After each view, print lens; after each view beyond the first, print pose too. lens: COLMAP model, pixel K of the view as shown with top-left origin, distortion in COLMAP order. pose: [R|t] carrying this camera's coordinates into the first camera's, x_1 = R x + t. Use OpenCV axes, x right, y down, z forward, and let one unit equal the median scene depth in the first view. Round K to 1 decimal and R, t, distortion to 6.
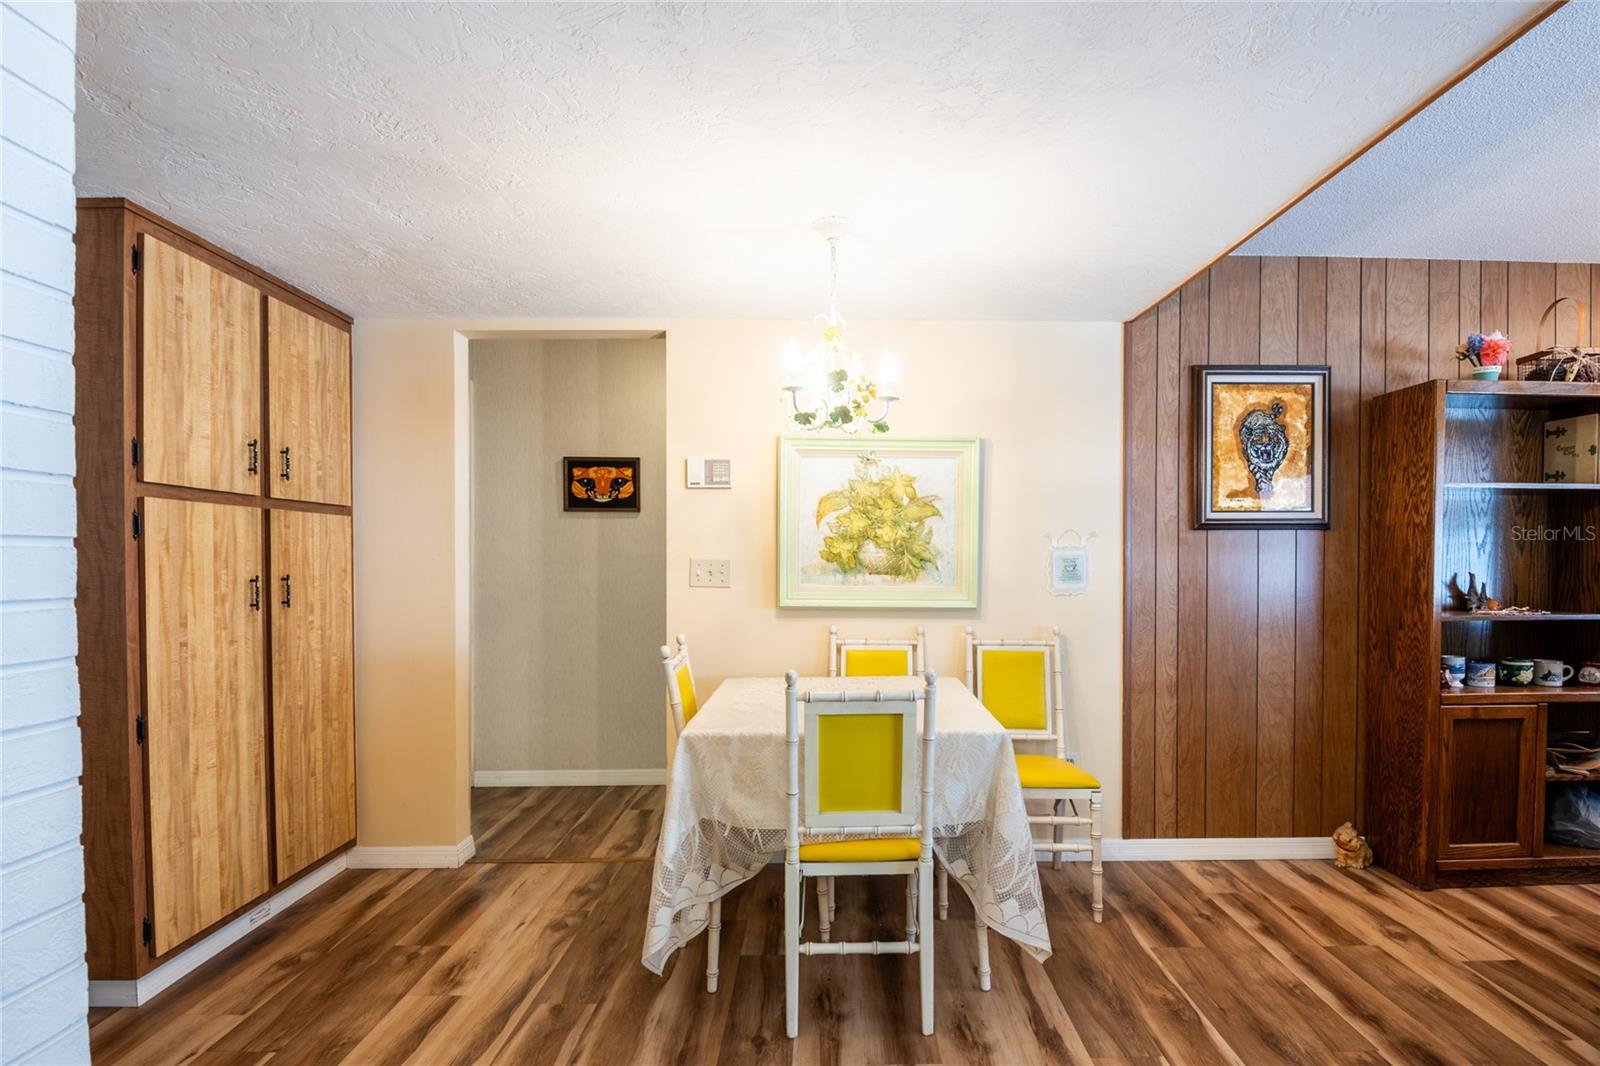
lens RADIAL K [[785.8, 0, 849.0], [0, 785.8, 565.8], [0, 0, 1]] dist [0.004132, -0.021828]
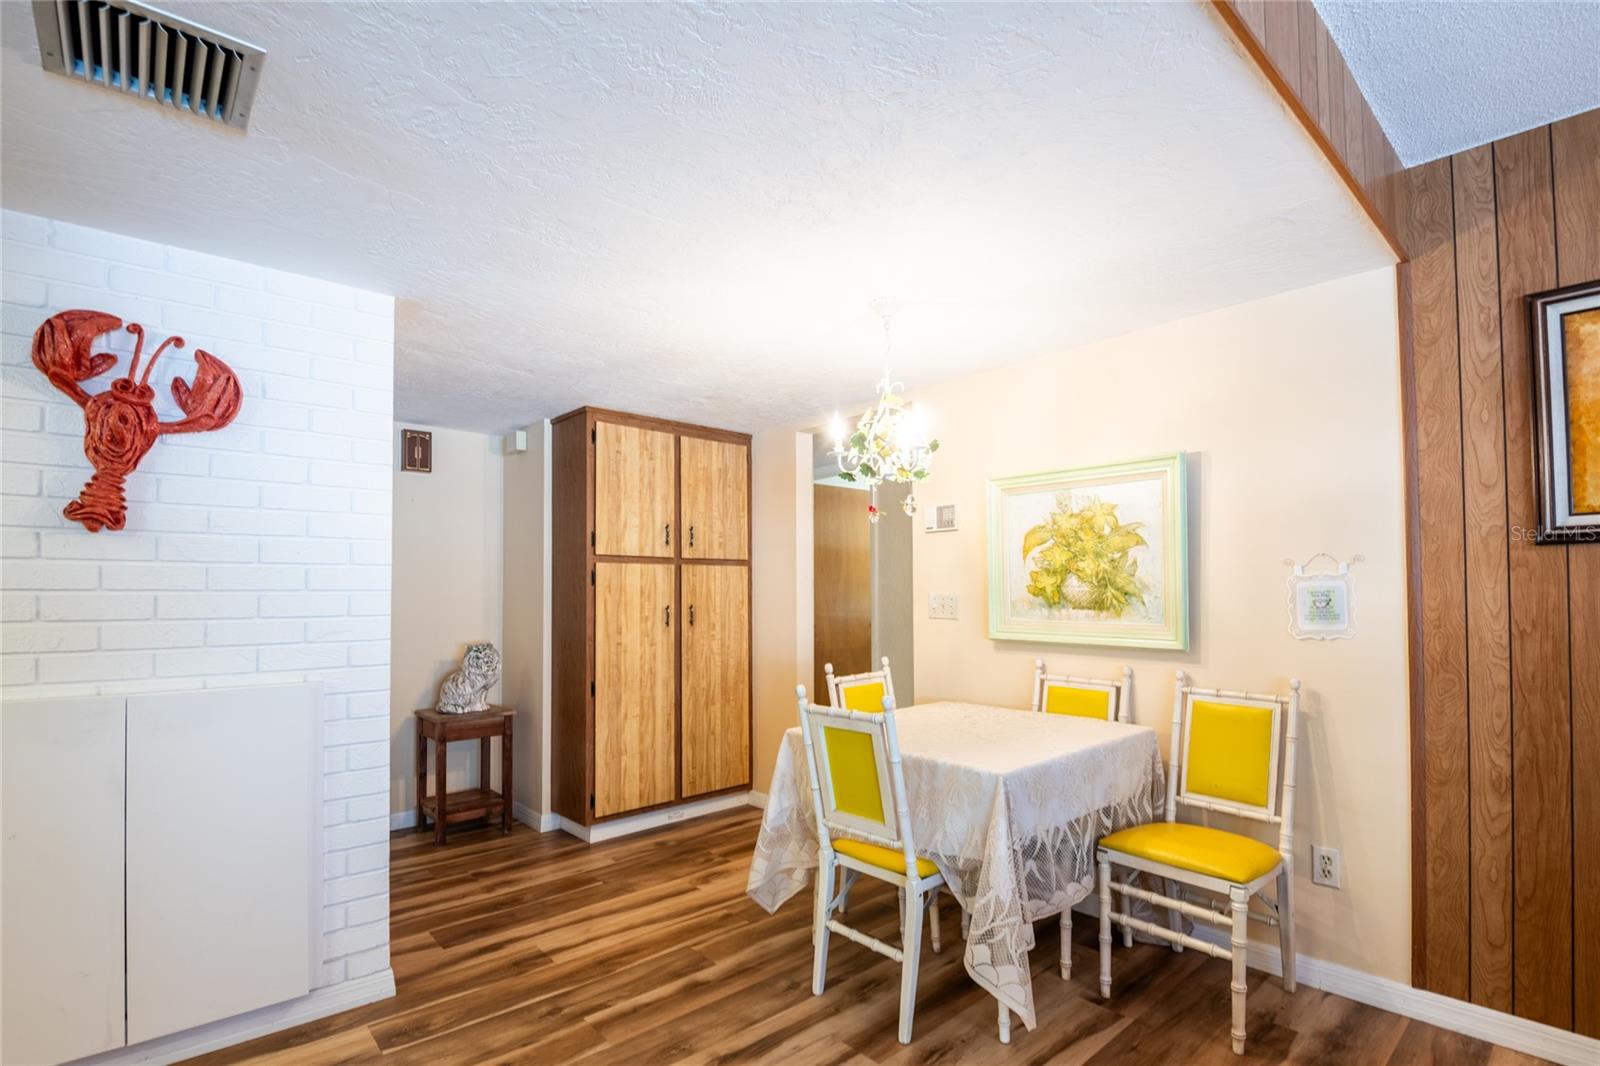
lens RADIAL K [[752.4, 0, 800.3], [0, 752.4, 566.3], [0, 0, 1]] dist [0.013804, -0.027586]
pose [[0.645099, -0.032231, -0.763419, 0.537121], [0.000734, 0.999136, -0.041563, -0.003215], [0.764099, 0.026252, 0.644565, 0.147184]]
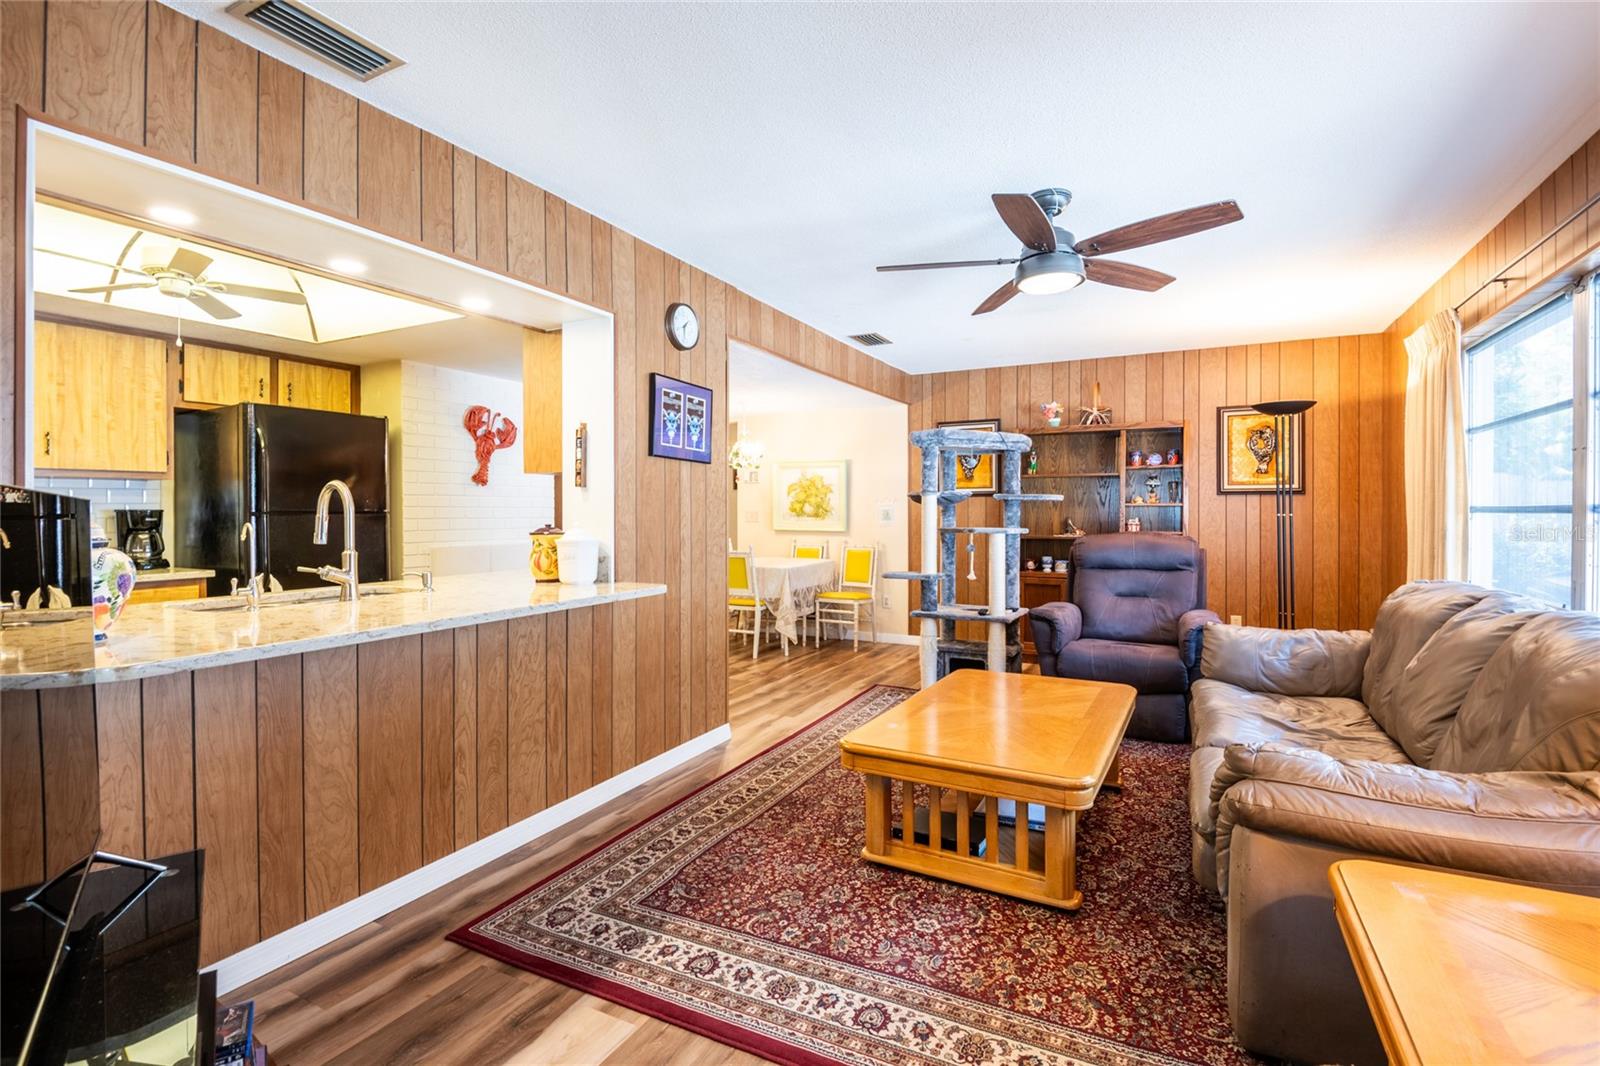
lens RADIAL K [[739.3, 0, 812.9], [0, 739.3, 515.5], [0, 0, 1]] dist [0.014957, -0.026692]
pose [[0.881461, 0.000330, -0.472257, 1.165003], [-0.000687, 1.000000, -0.000585, 0.008854], [0.472257, 0.000841, 0.881460, -1.050925]]
